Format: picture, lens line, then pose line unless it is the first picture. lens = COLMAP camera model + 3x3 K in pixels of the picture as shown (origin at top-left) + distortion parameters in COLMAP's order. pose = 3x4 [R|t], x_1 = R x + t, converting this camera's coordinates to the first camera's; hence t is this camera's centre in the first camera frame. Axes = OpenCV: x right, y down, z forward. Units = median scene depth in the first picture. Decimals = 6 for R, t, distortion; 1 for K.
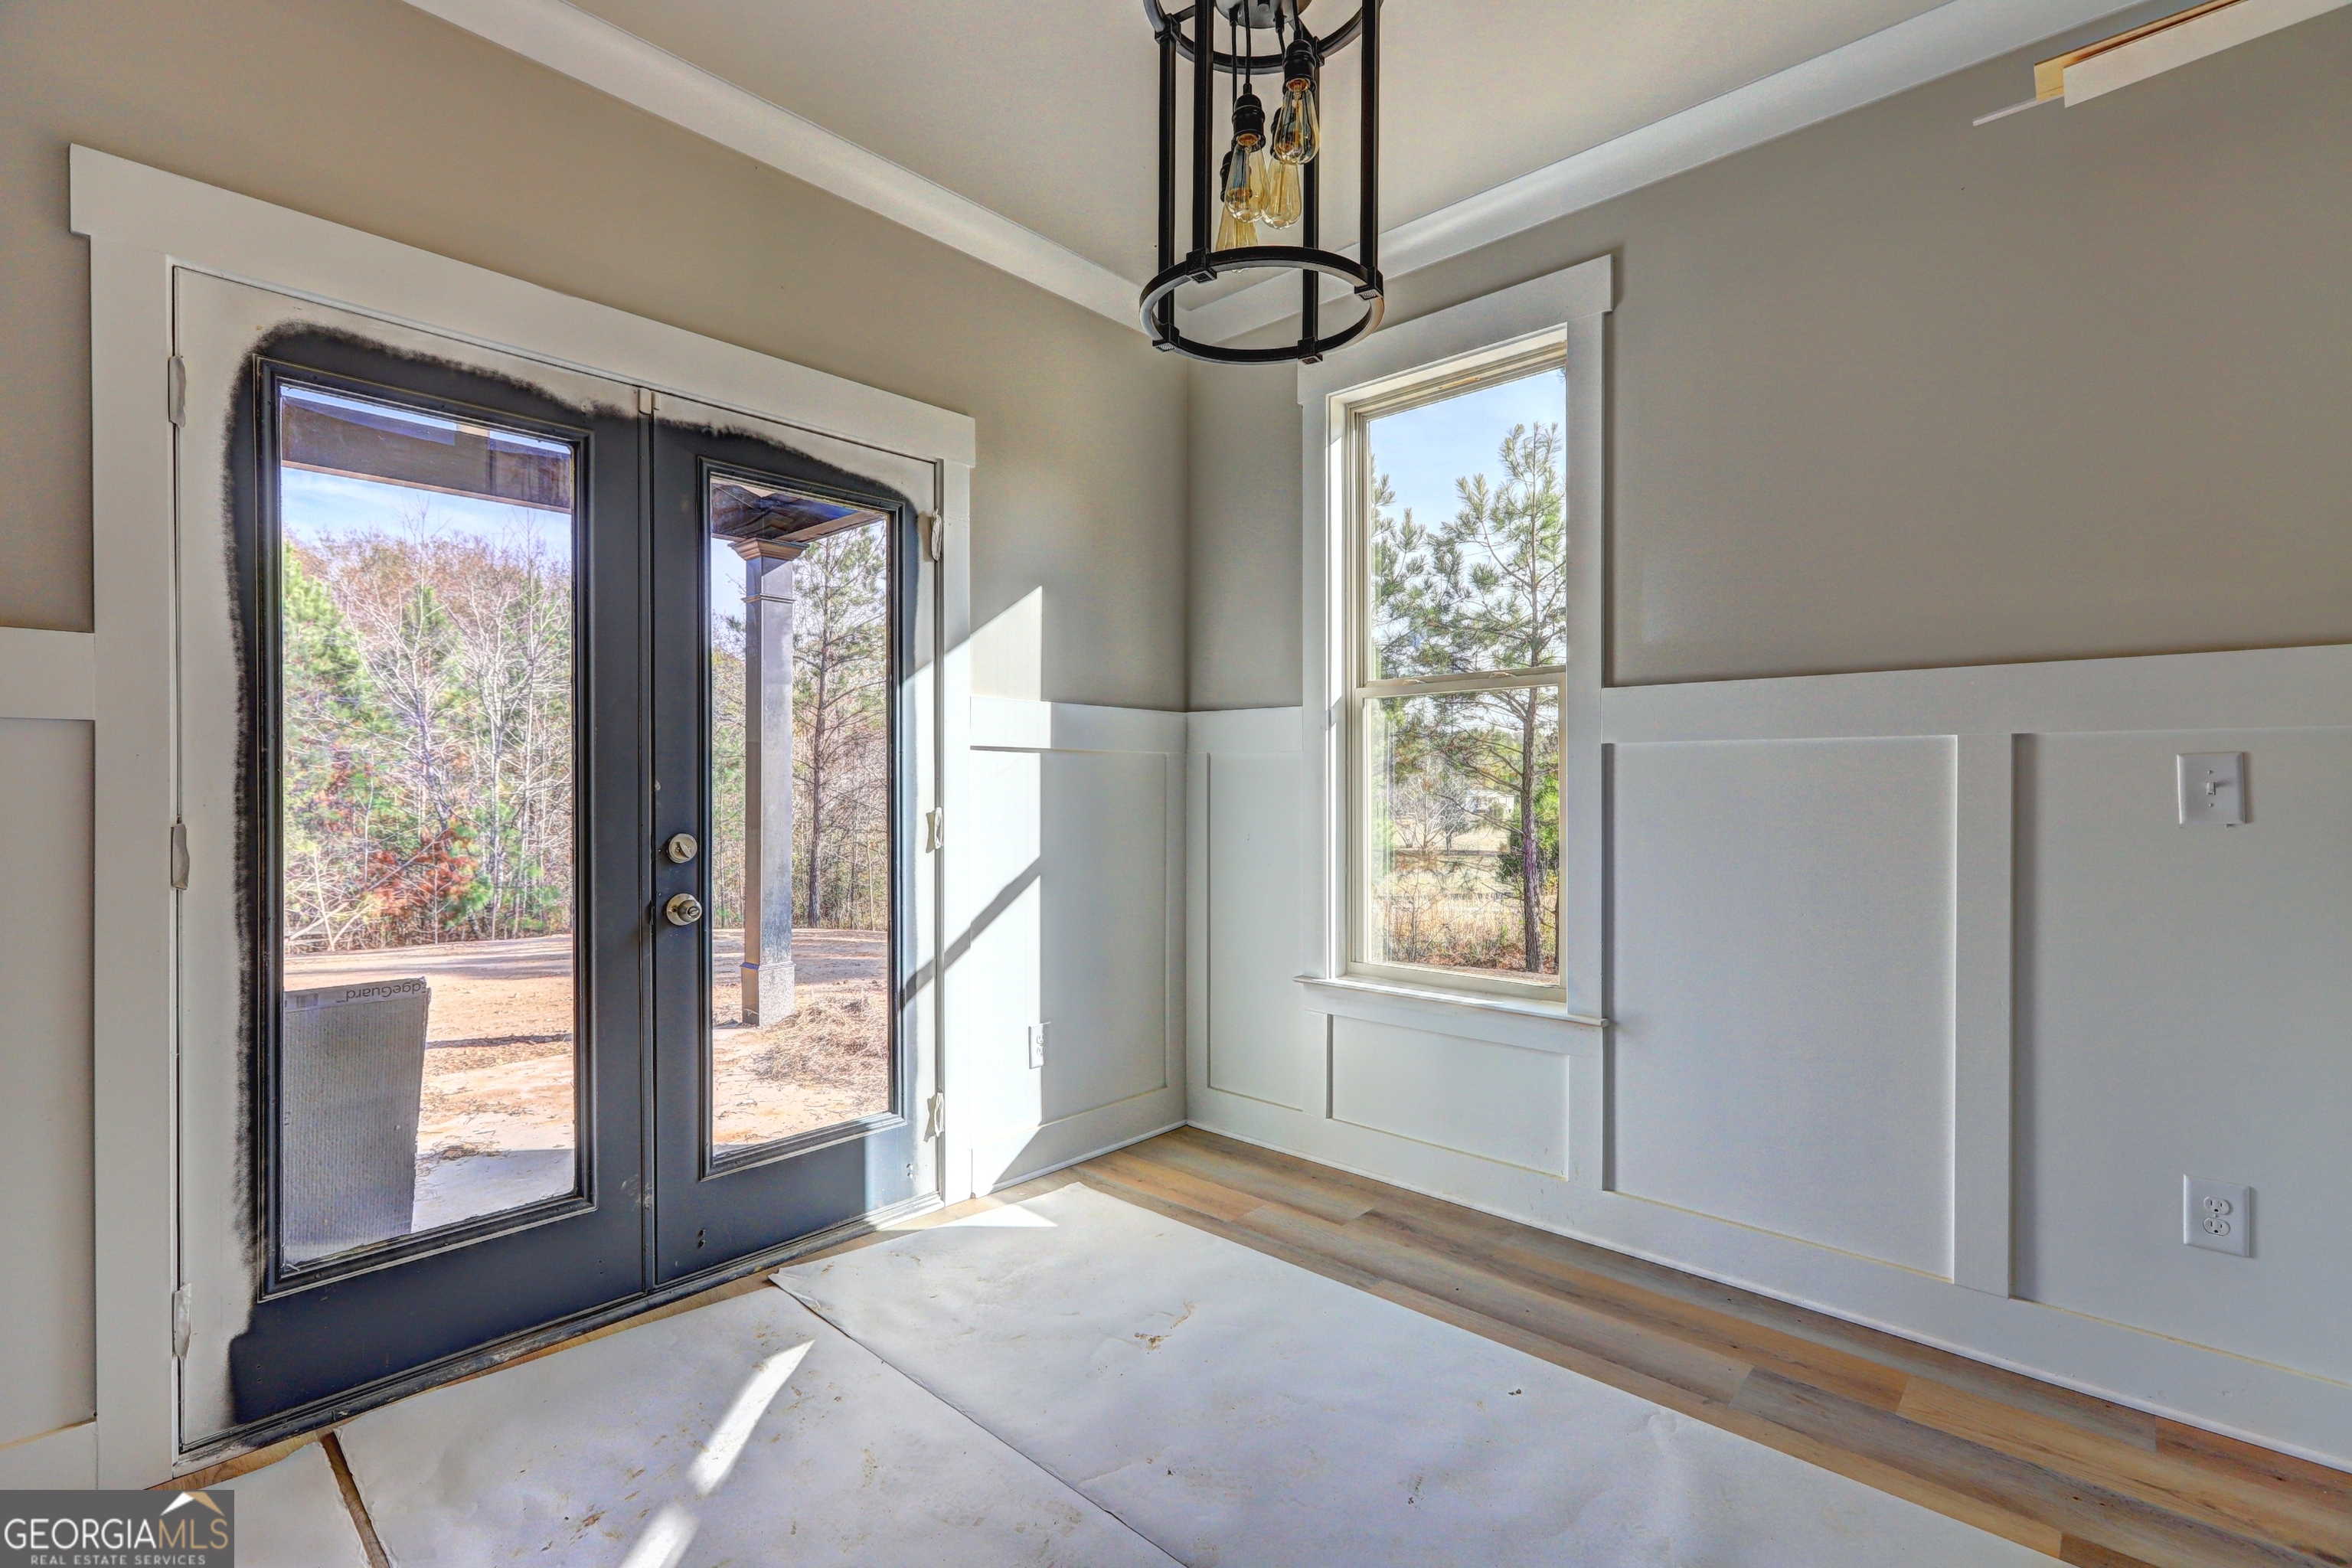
lens RADIAL K [[1053.5, 0, 1176.0], [0, 1053.5, 784.0], [0, 0, 1]] dist [-0.002547, 0.001066]
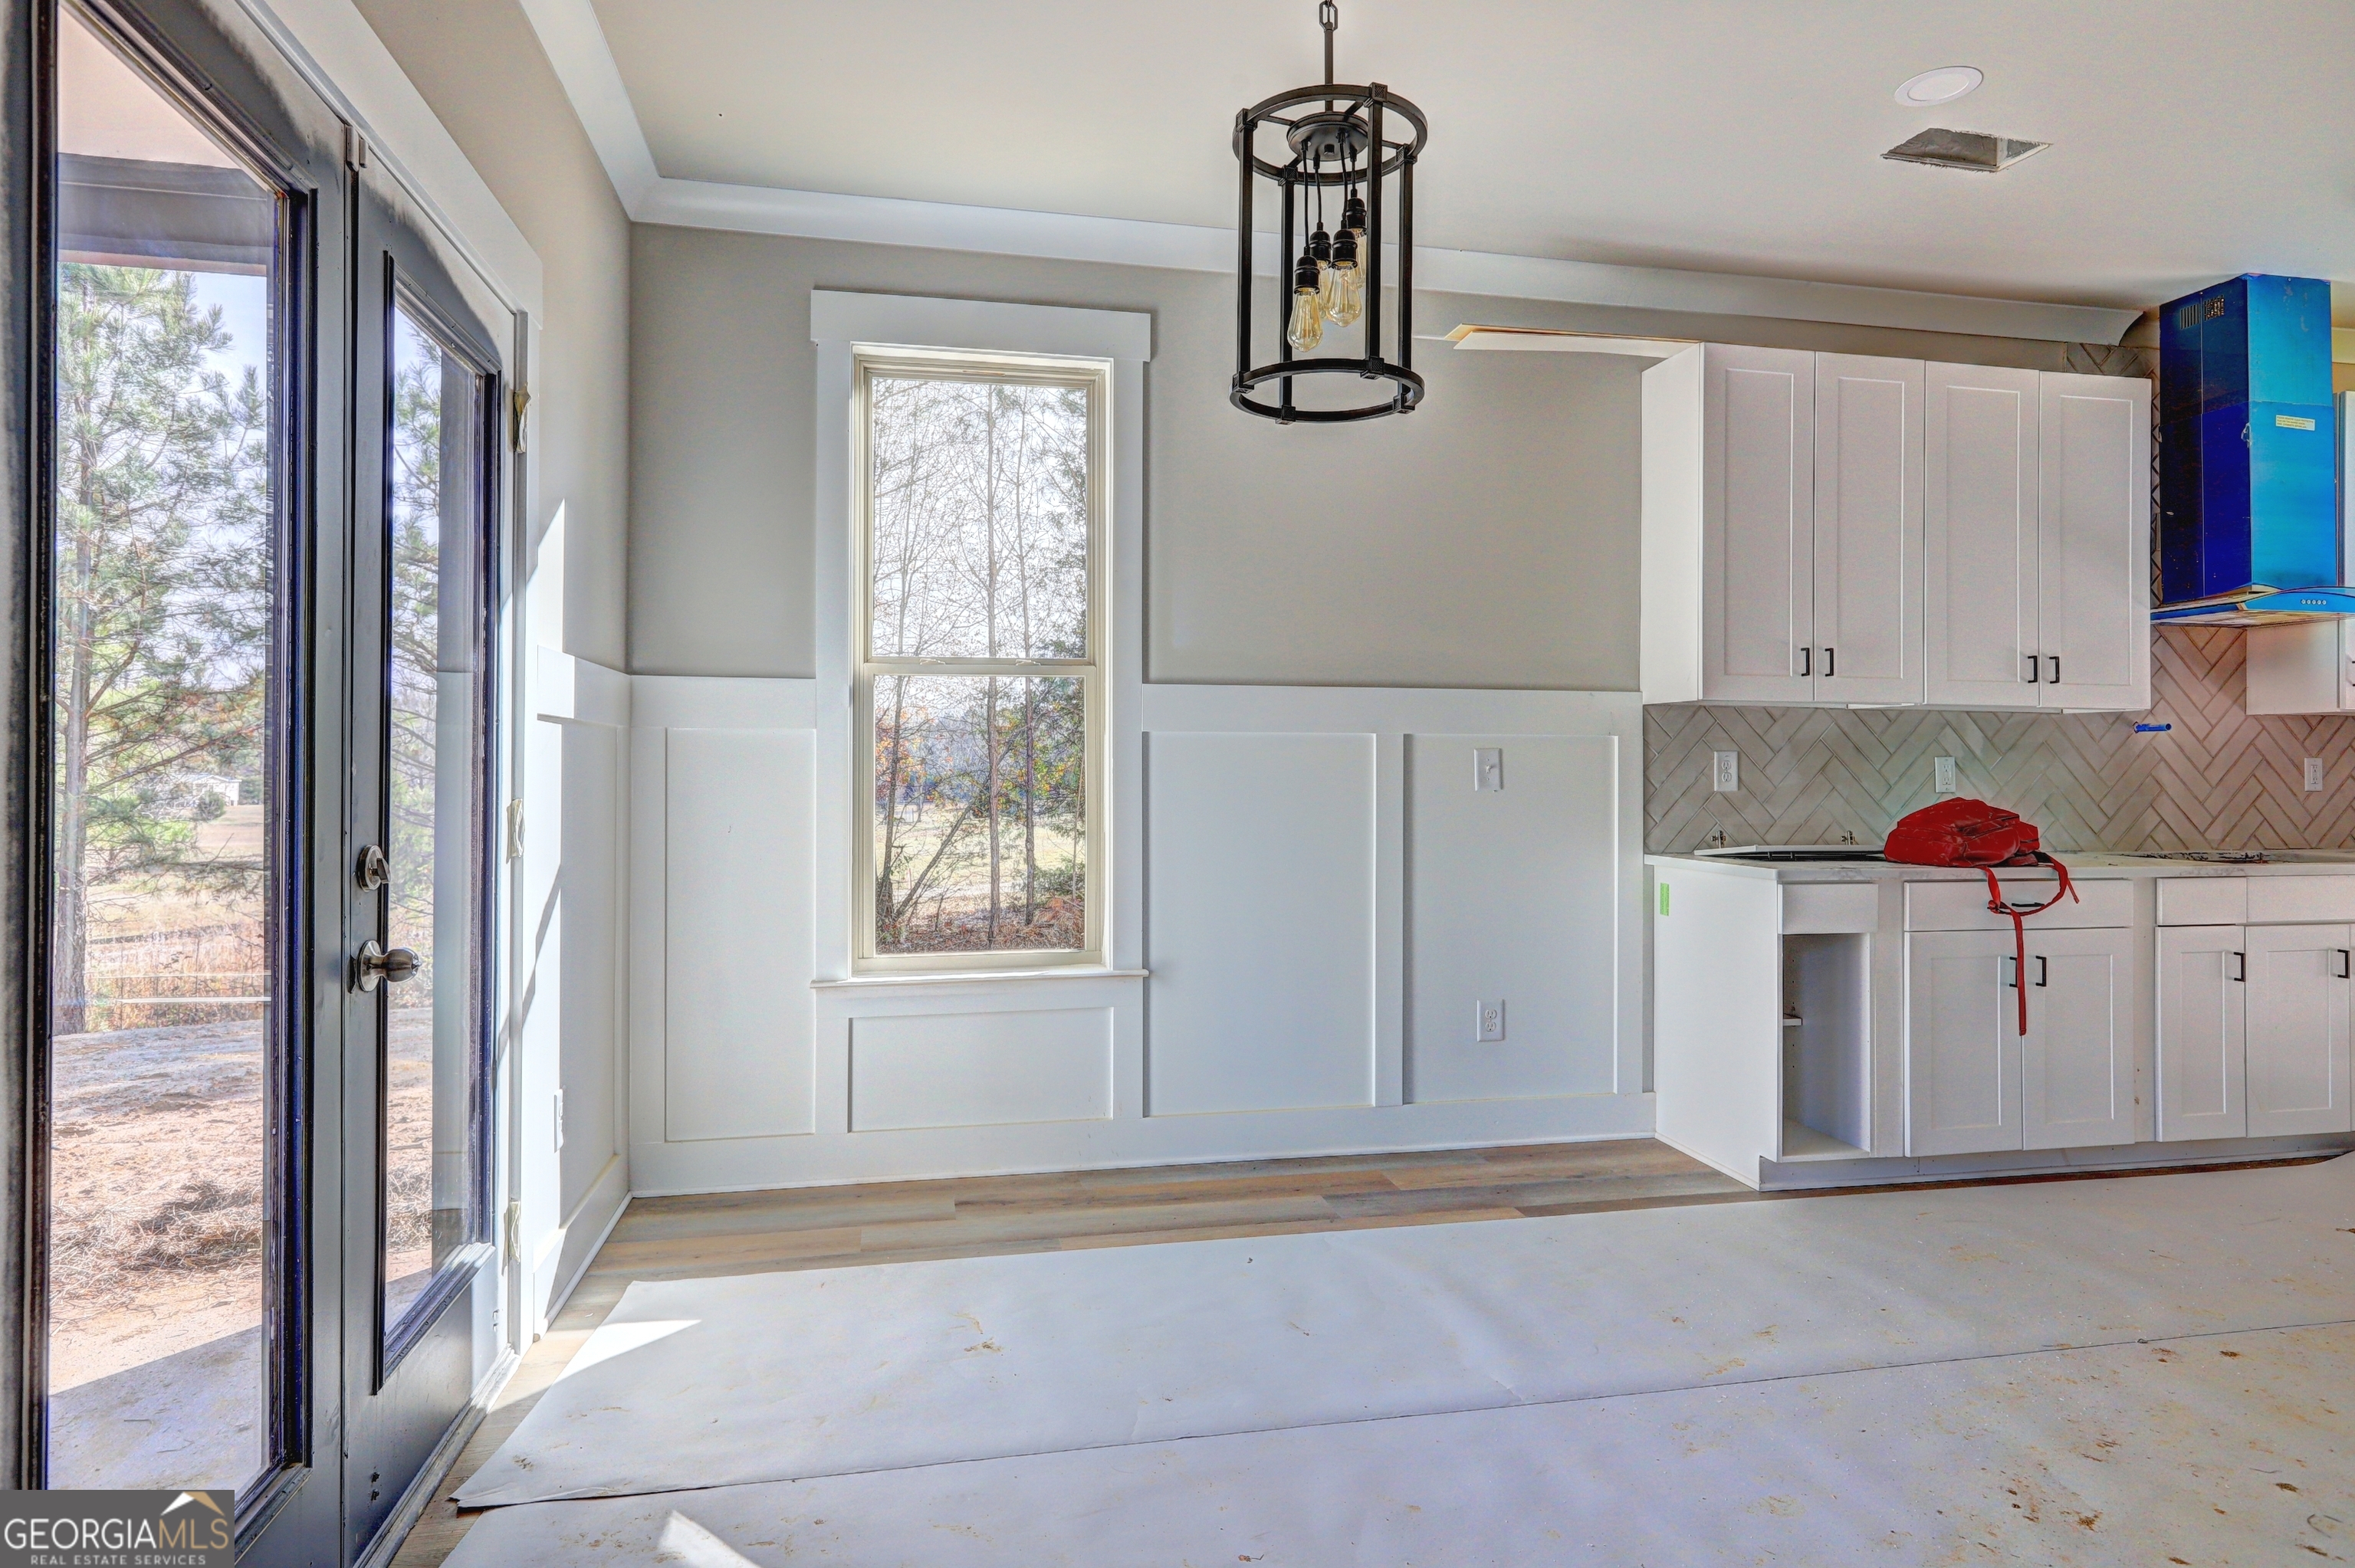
lens RADIAL K [[1283.9, 0, 1182.4], [0, 1283.9, 751.4], [0, 0, 1]] dist [-0.008268, -0.000022]
pose [[0.580076, 0.009489, 0.814507, -0.703138], [-0.001777, 0.999945, -0.010384, -0.001948], [-0.814560, 0.004576, 0.580061, 0.141058]]
